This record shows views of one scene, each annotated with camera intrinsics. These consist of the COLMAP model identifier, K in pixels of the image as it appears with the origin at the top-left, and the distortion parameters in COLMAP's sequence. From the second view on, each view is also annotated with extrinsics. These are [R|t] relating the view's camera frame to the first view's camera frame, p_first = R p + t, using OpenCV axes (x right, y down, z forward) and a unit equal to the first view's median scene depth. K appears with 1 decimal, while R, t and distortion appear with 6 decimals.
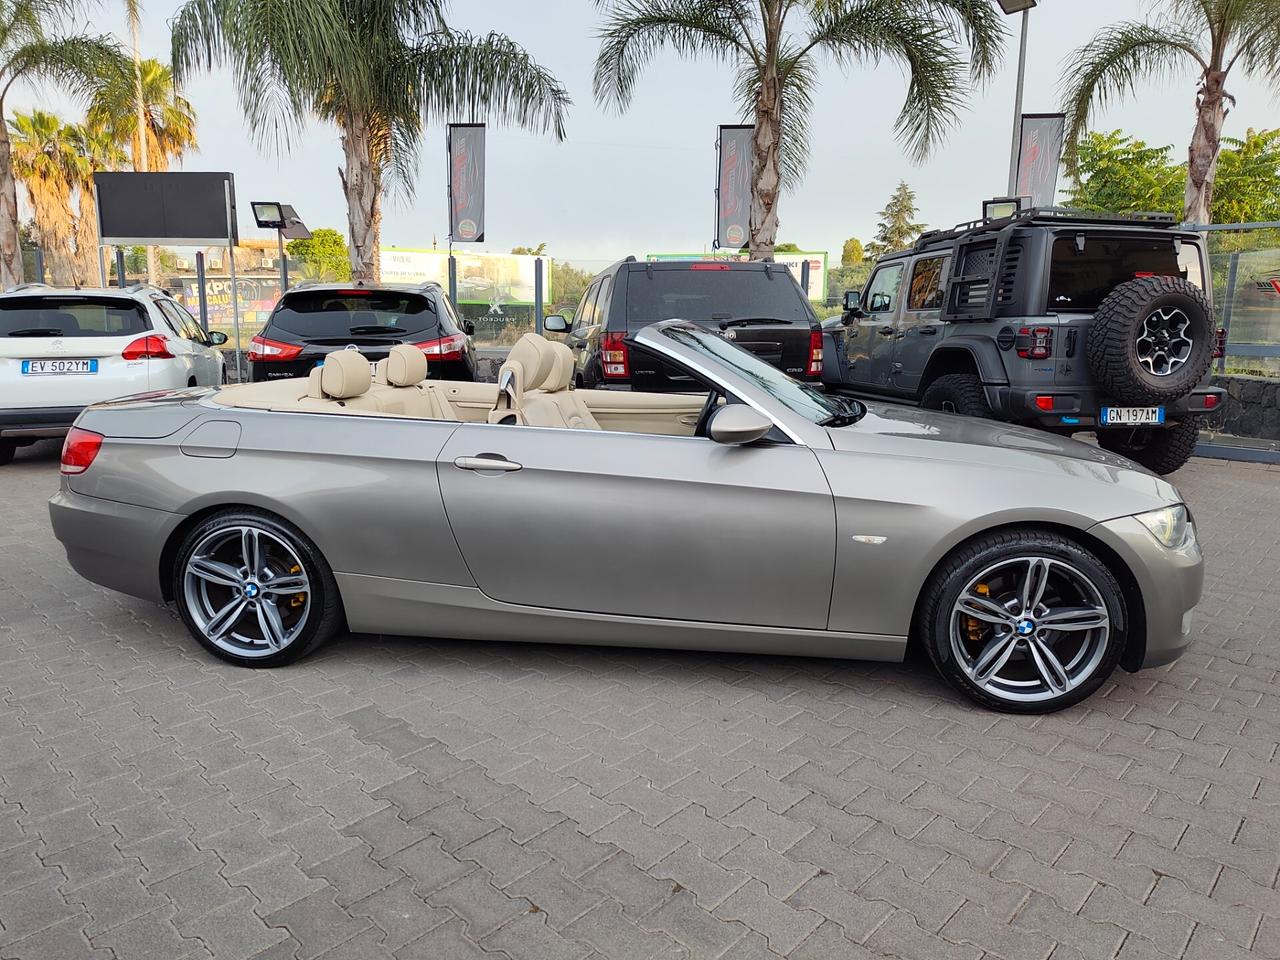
lens RADIAL K [[852.5, 0, 645.5], [0, 852.5, 477.9], [0, 0, 1]] dist [0.039472, -0.052587]
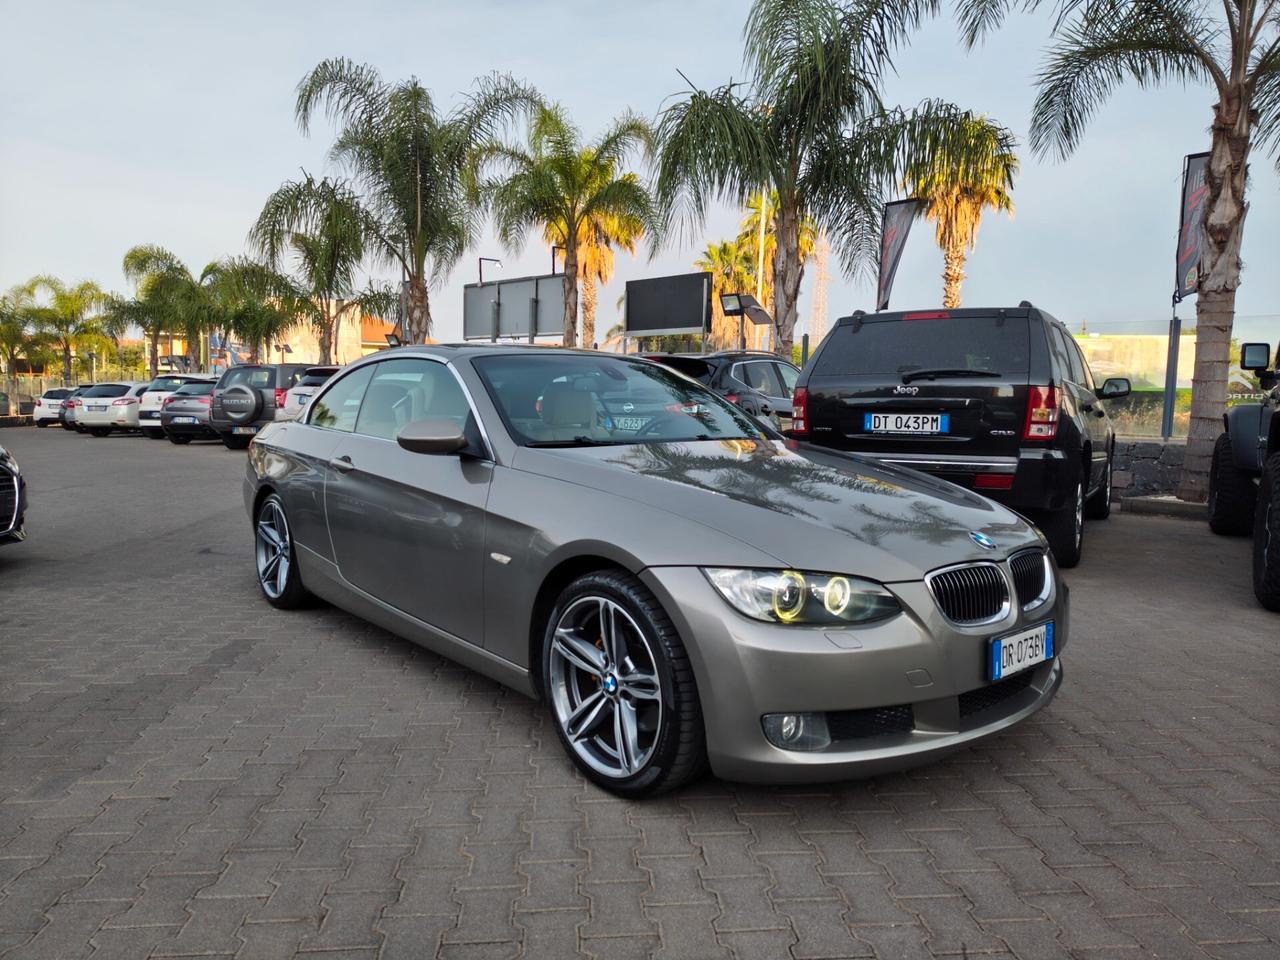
lens RADIAL K [[852.5, 0, 645.5], [0, 852.5, 477.9], [0, 0, 1]] dist [0.039472, -0.052587]
pose [[0.749861, 0.062138, -0.658671, 0.816341], [-0.130208, 0.989969, -0.054842, 0.011965], [0.648656, 0.126888, 0.750430, 0.295622]]
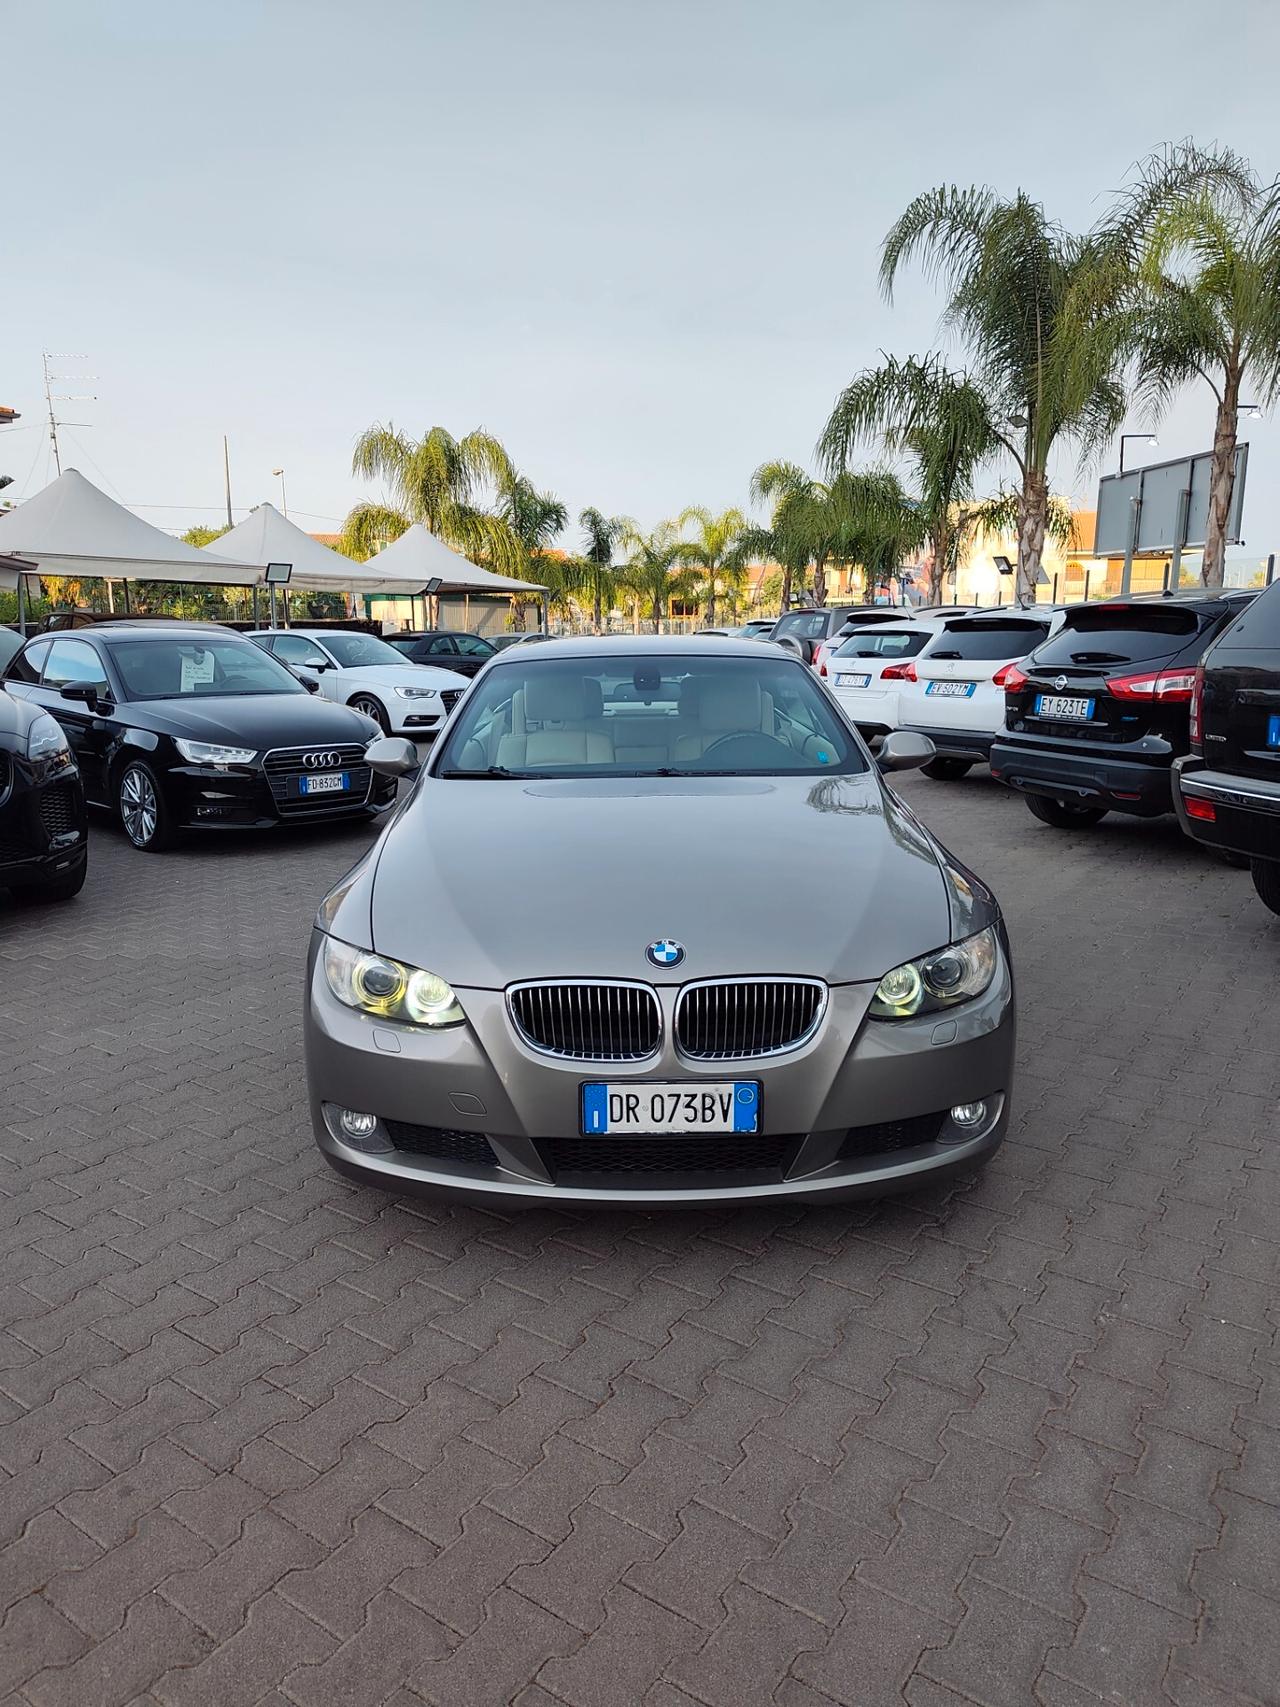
lens RADIAL K [[1140.0, 0, 641.8], [0, 1140.0, 848.1], [0, 0, 1]] dist [0.043534, -0.058603]
pose [[0.148753, 0.176471, -0.973001, 1.213682], [-0.172243, 0.973531, 0.150235, -0.170994], [0.973758, 0.145244, 0.175212, 0.852293]]
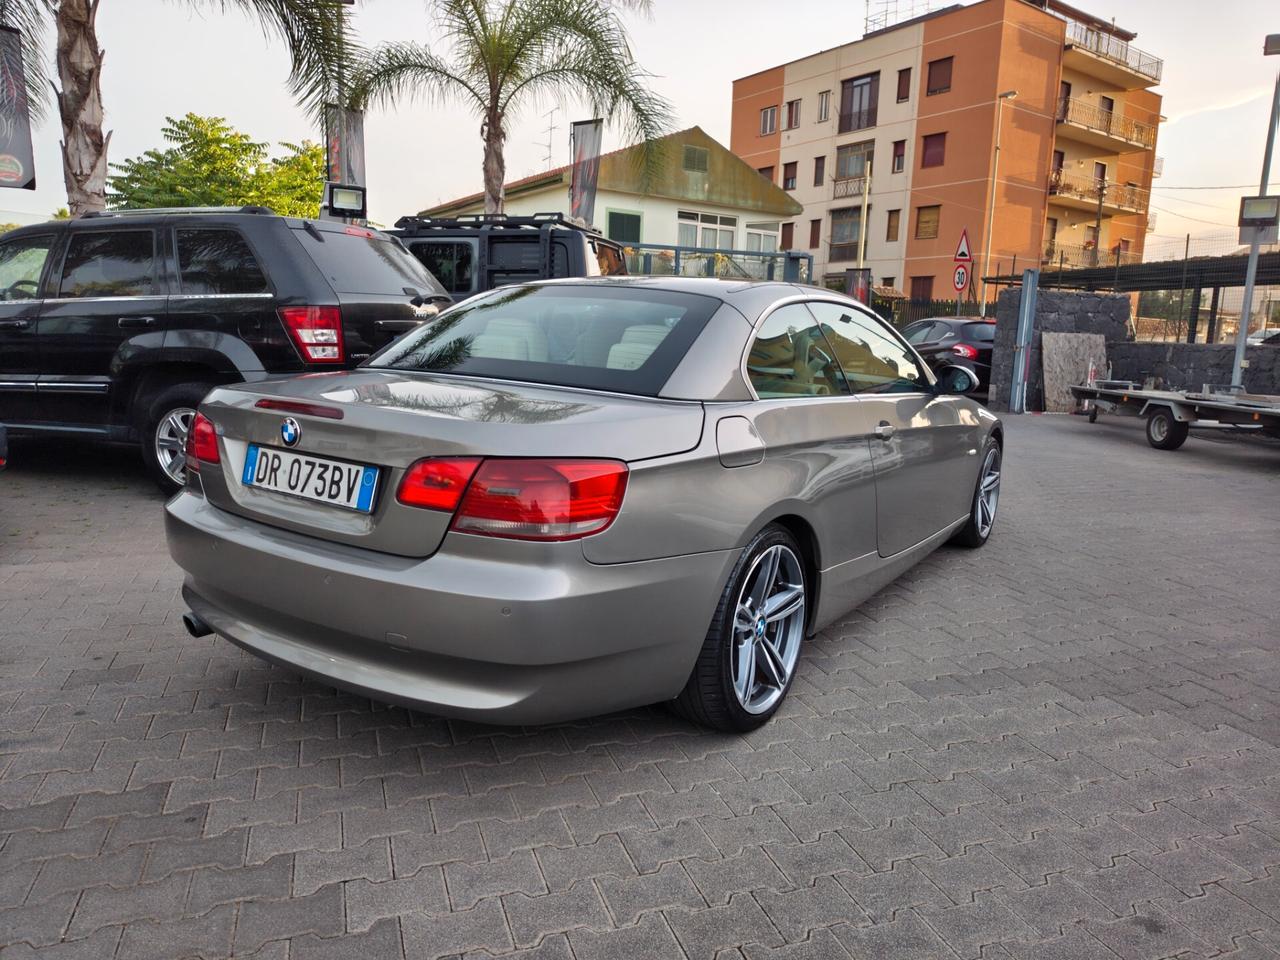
lens RADIAL K [[856.3, 0, 640.0], [0, 856.3, 480.0], [0, 0, 1]] dist [0.032112, -0.046097]
pose [[0.453612, -0.151401, 0.878245, -1.075038], [0.135558, 0.985719, 0.099913, -0.087859], [-0.880829, 0.073731, 0.467658, 0.652190]]
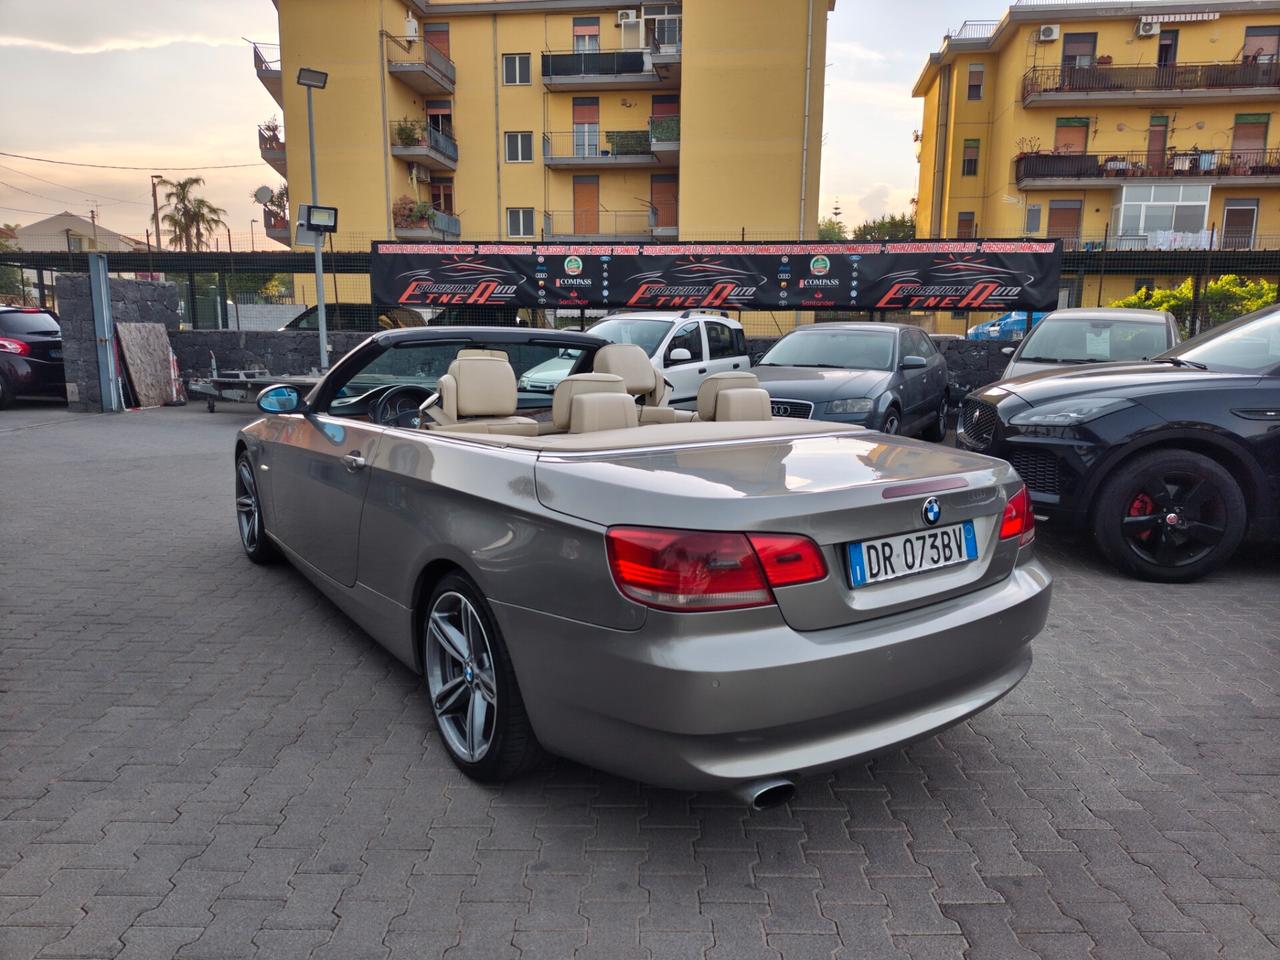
lens RADIAL K [[858.0, 0, 659.4], [0, 858.0, 480.5], [0, 0, 1]] dist [0.024257, -0.033265]
pose [[-0.686787, -0.146721, 0.711896, -0.959812], [0.110936, 0.946782, 0.302155, -0.321839], [-0.718343, 0.286491, -0.633961, 1.661365]]
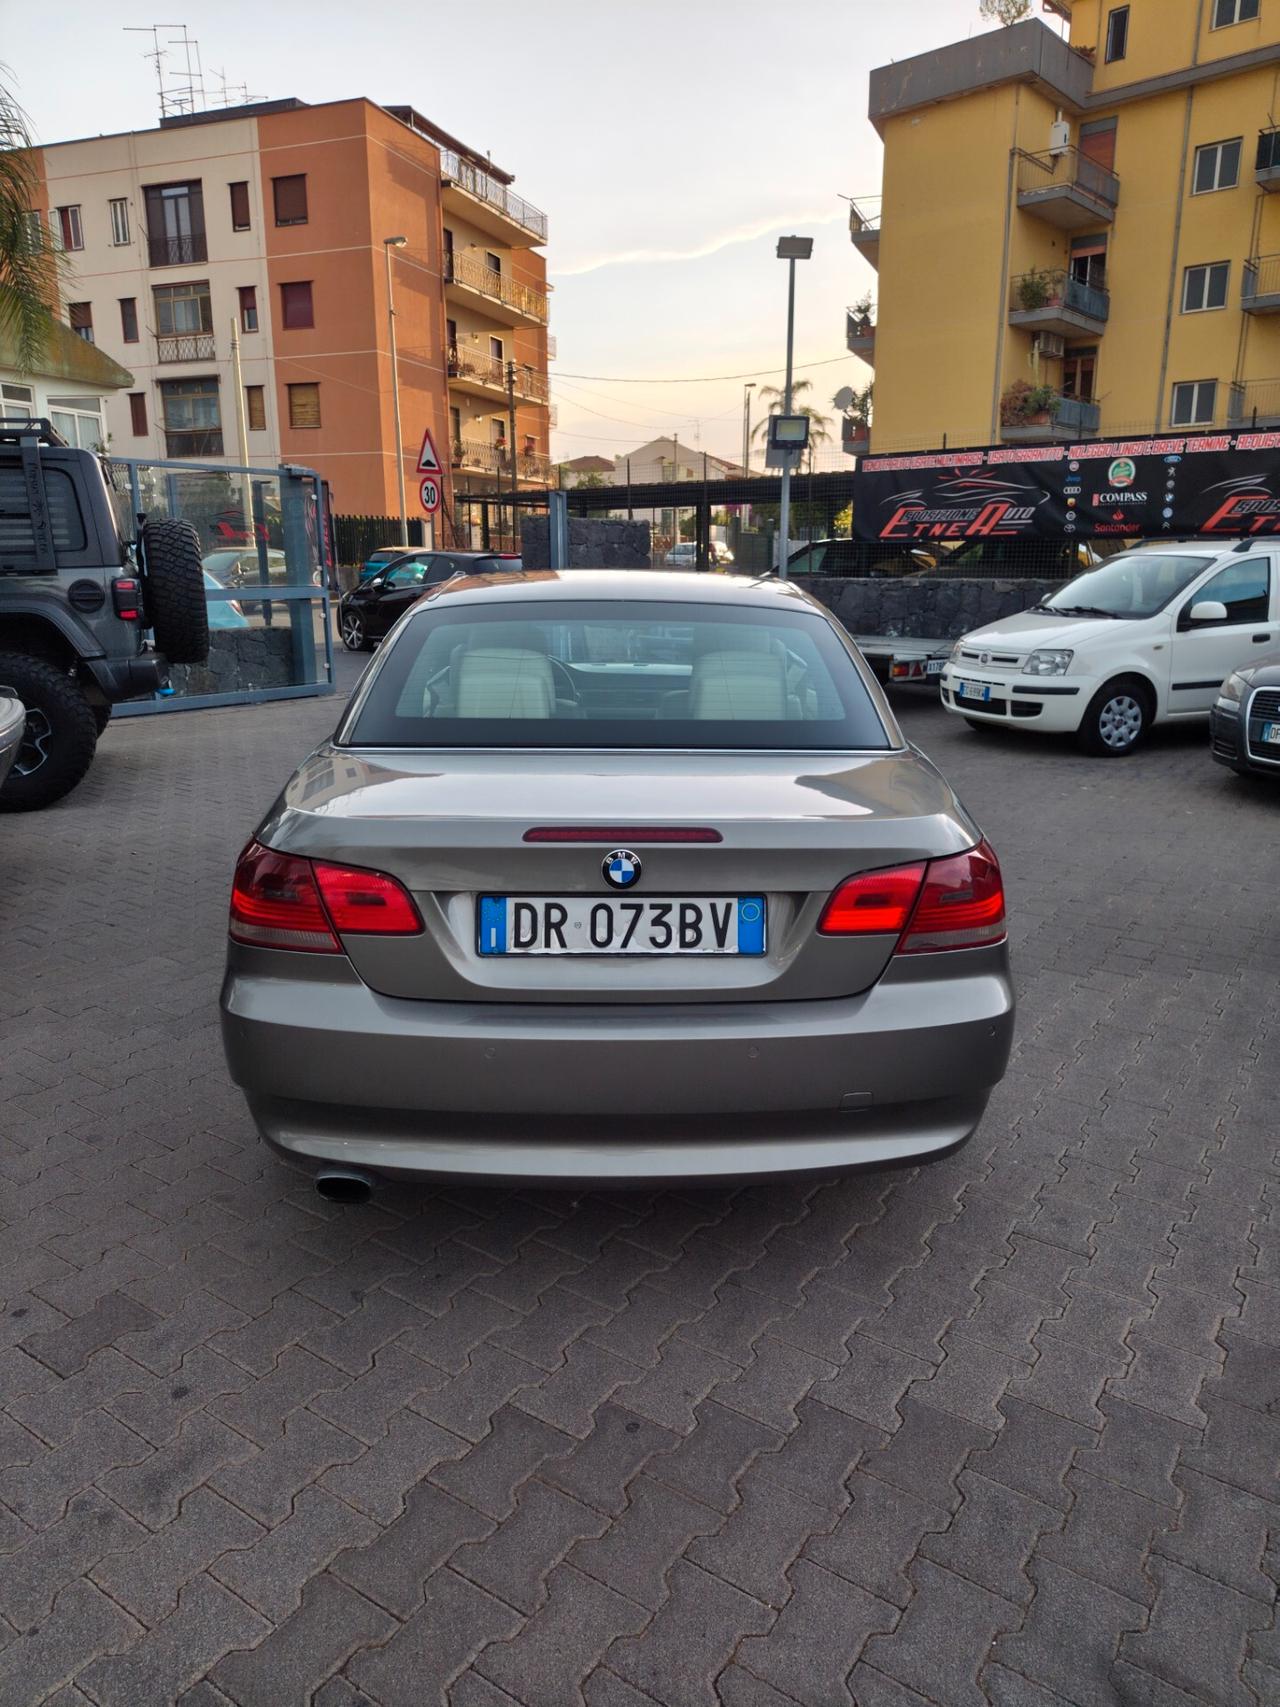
lens RADIAL K [[1144.2, 0, 648.7], [0, 1144.2, 856.9], [0, 0, 1]] dist [0.024257, -0.033265]
pose [[-0.145814, -0.258538, 0.954933, -1.195541], [0.178199, 0.942598, 0.282408, -0.255675], [-0.973131, 0.211347, -0.091372, 1.175671]]
